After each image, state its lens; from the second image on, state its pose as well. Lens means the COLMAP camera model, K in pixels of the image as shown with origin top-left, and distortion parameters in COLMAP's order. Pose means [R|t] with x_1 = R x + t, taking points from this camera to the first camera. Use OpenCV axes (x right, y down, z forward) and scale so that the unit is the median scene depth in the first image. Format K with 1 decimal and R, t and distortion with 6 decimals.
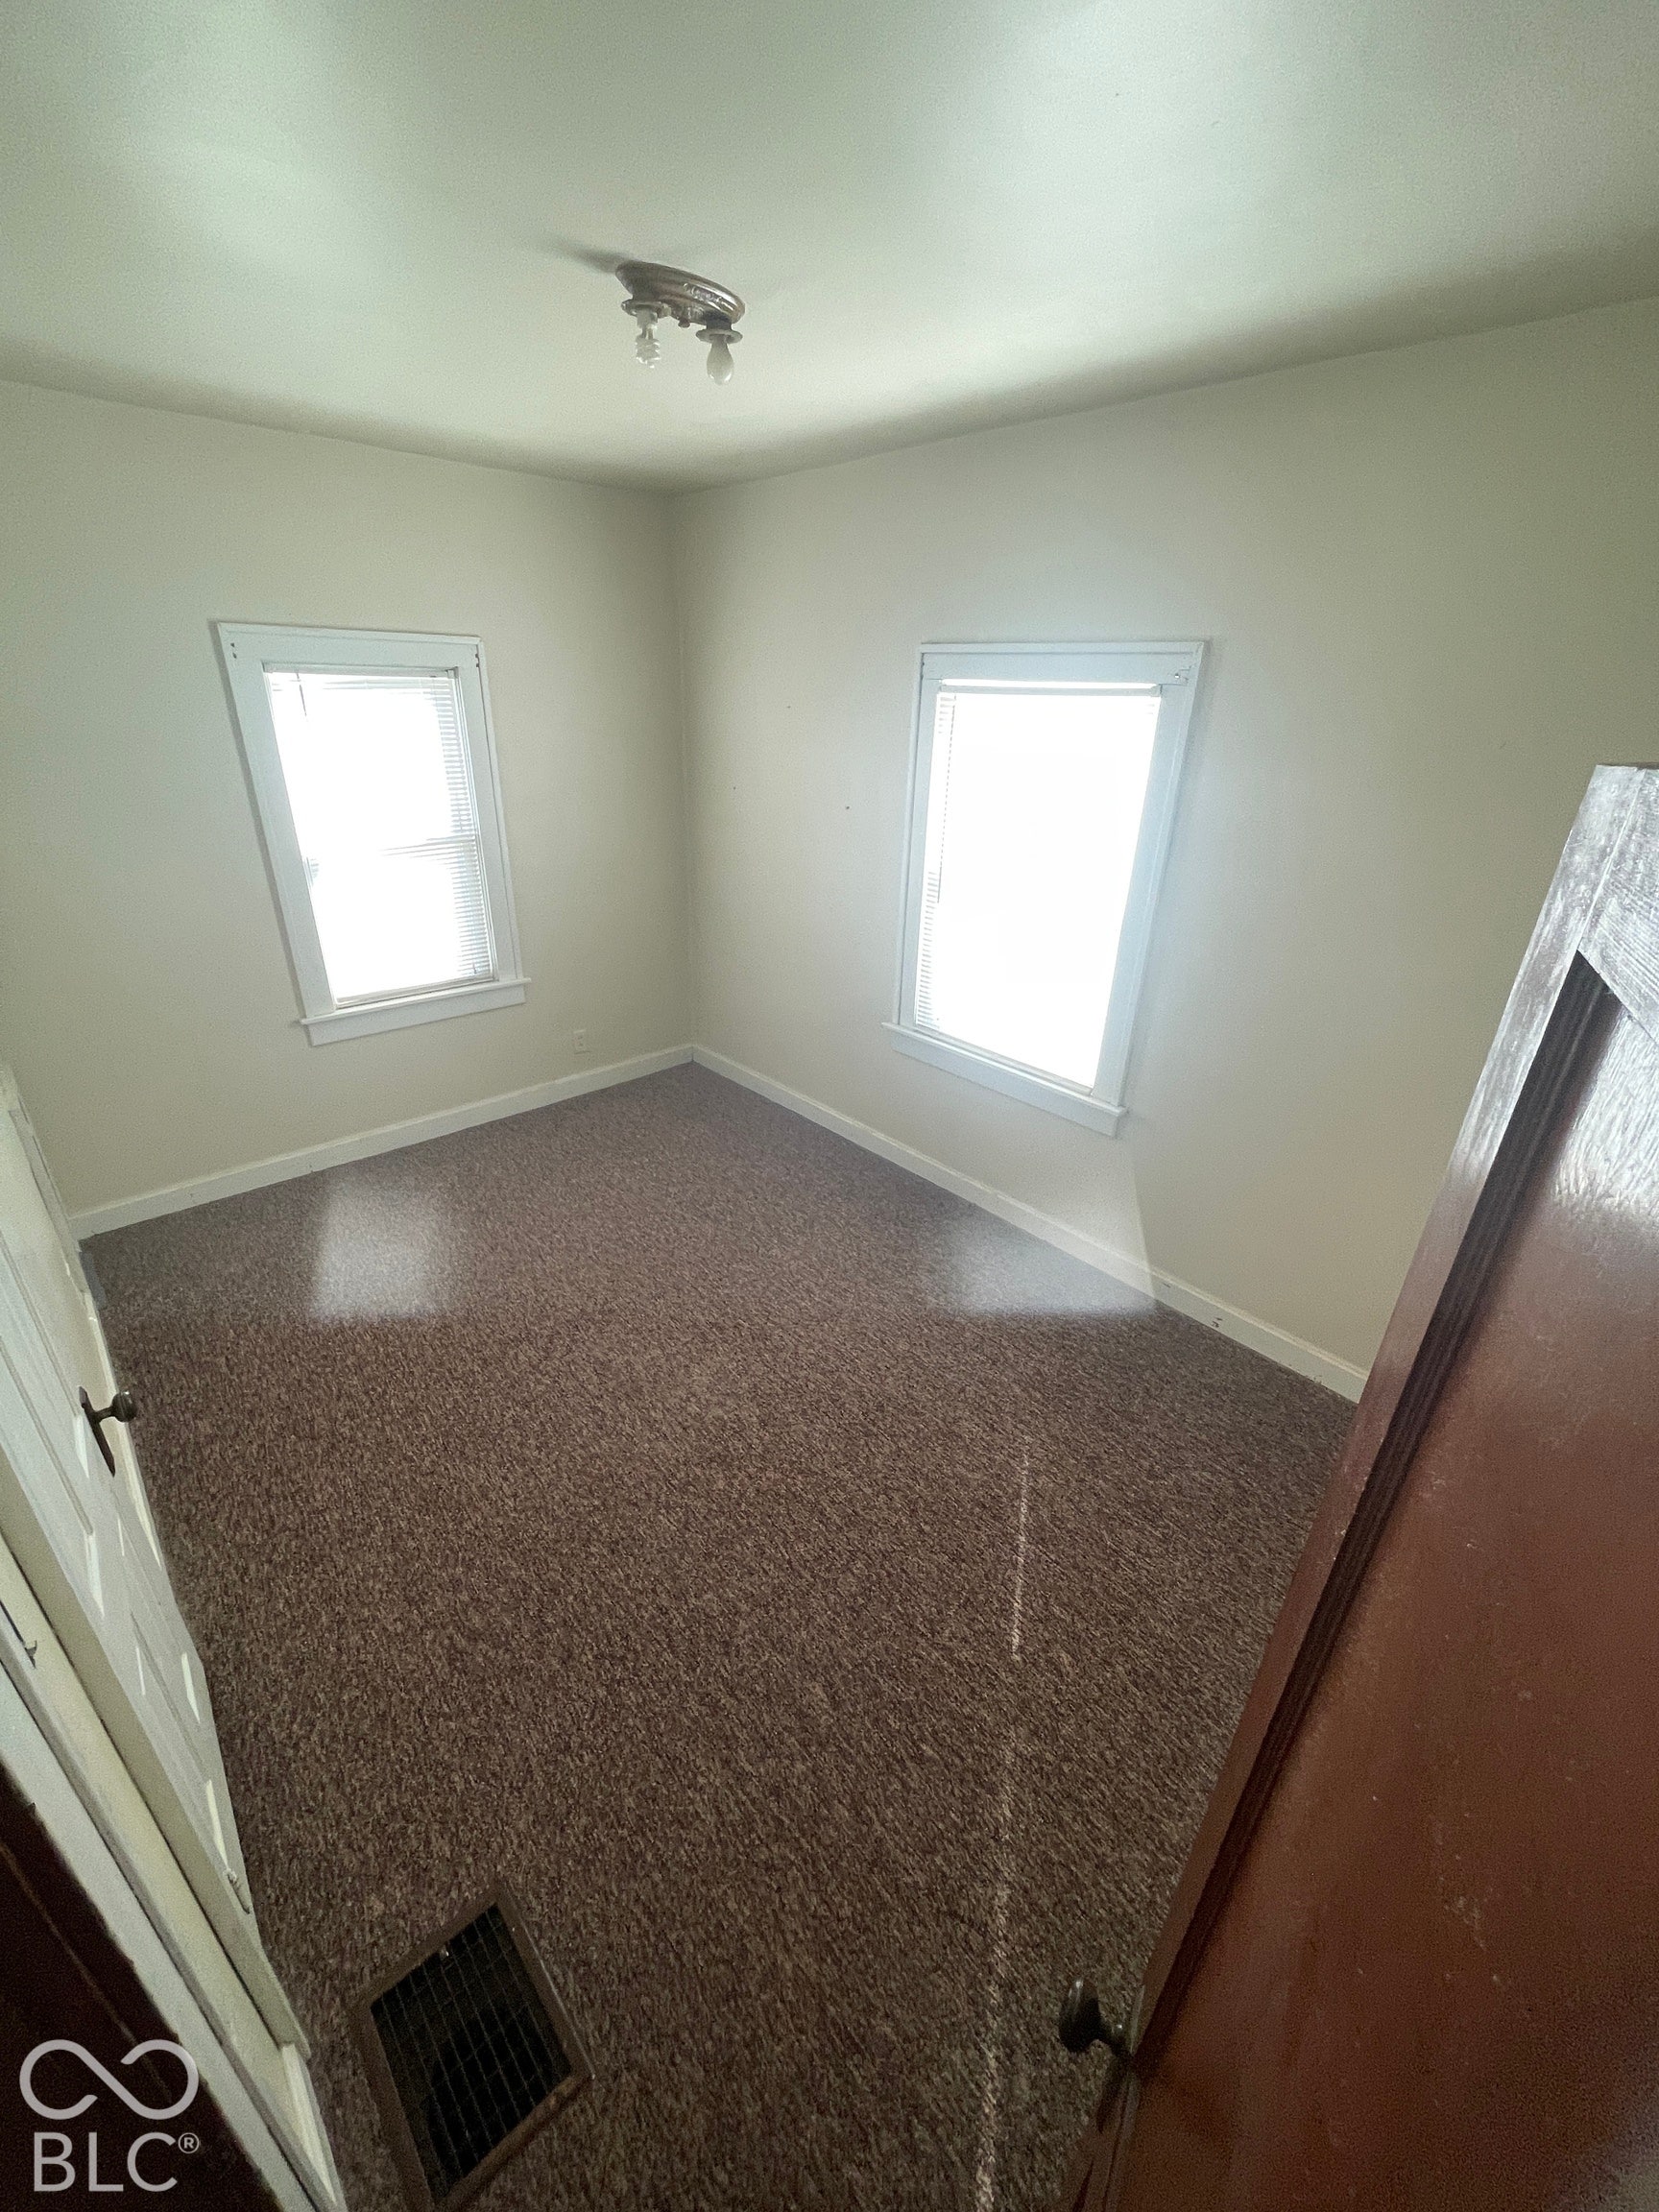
lens RADIAL K [[891.0, 0, 838.9], [0, 891.0, 1104.3], [0, 0, 1]] dist [-0.000799, 0.000108]
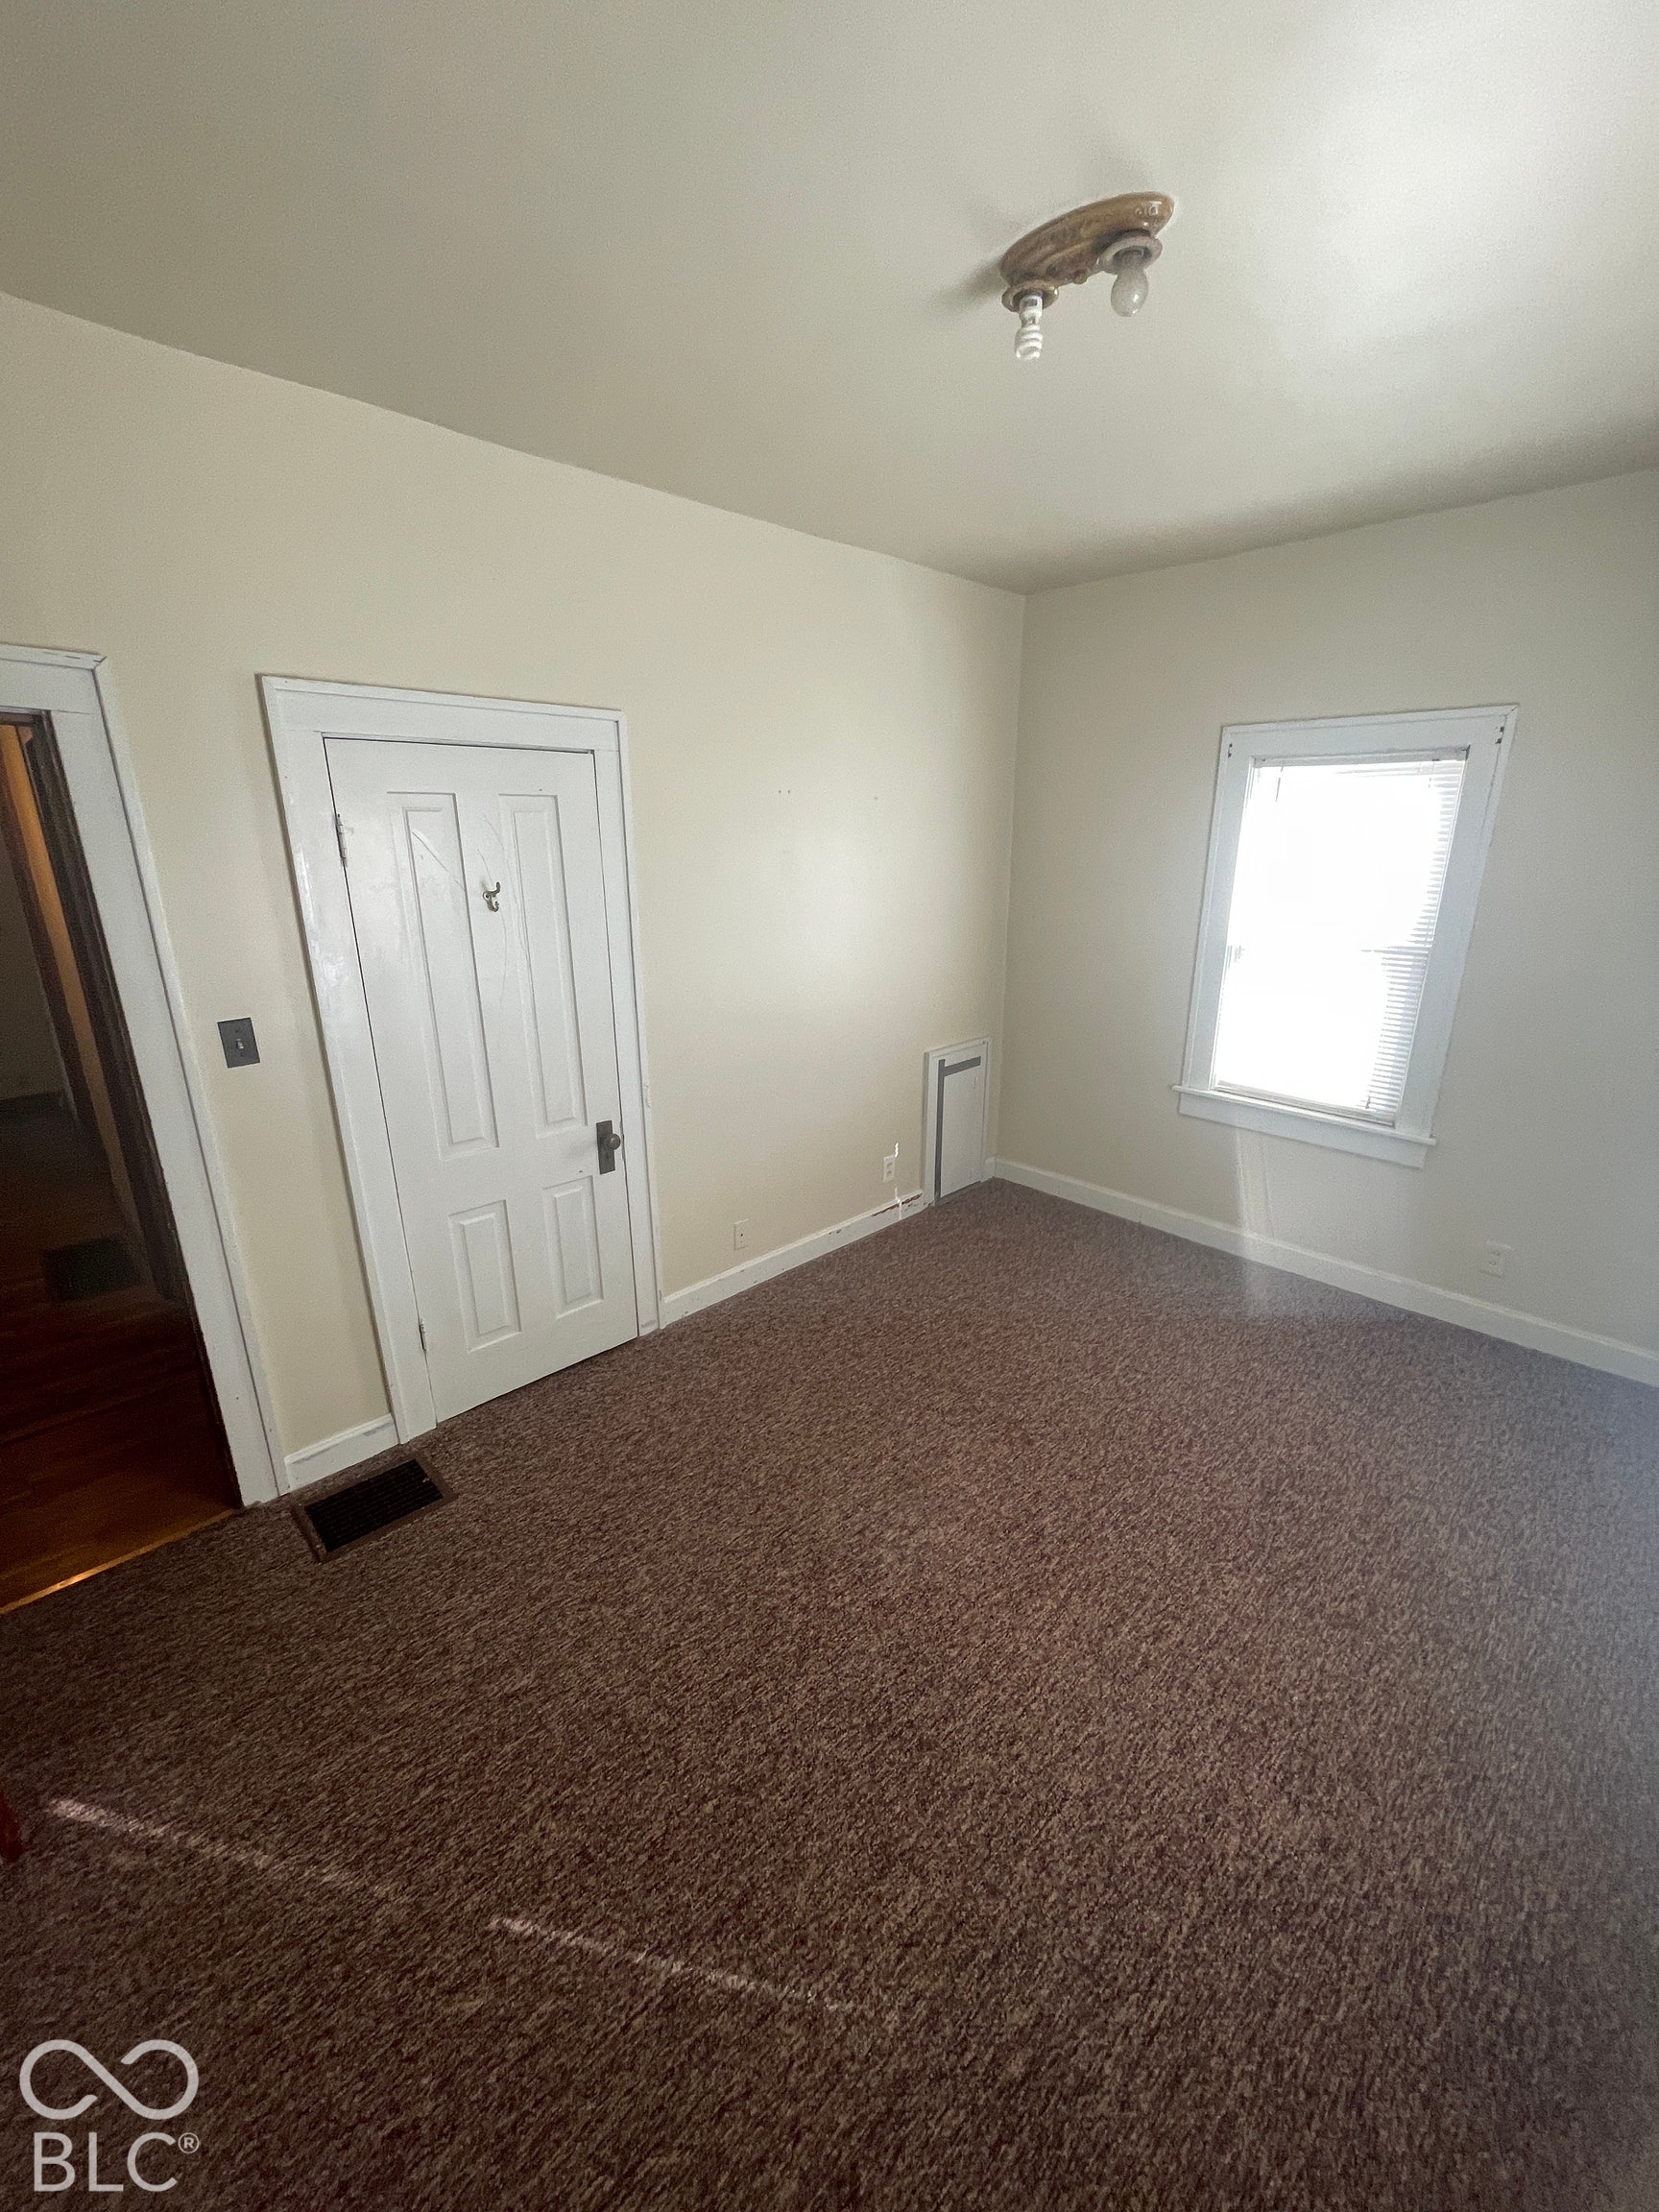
lens RADIAL K [[891.0, 0, 840.5], [0, 891.0, 1112.1], [0, 0, 1]] dist [-0.000799, 0.000108]
pose [[0.040654, 0.280677, -0.958941, 0.676368], [-0.422470, 0.874553, 0.238067, -0.250766], [0.905465, 0.395446, 0.154131, 0.807715]]
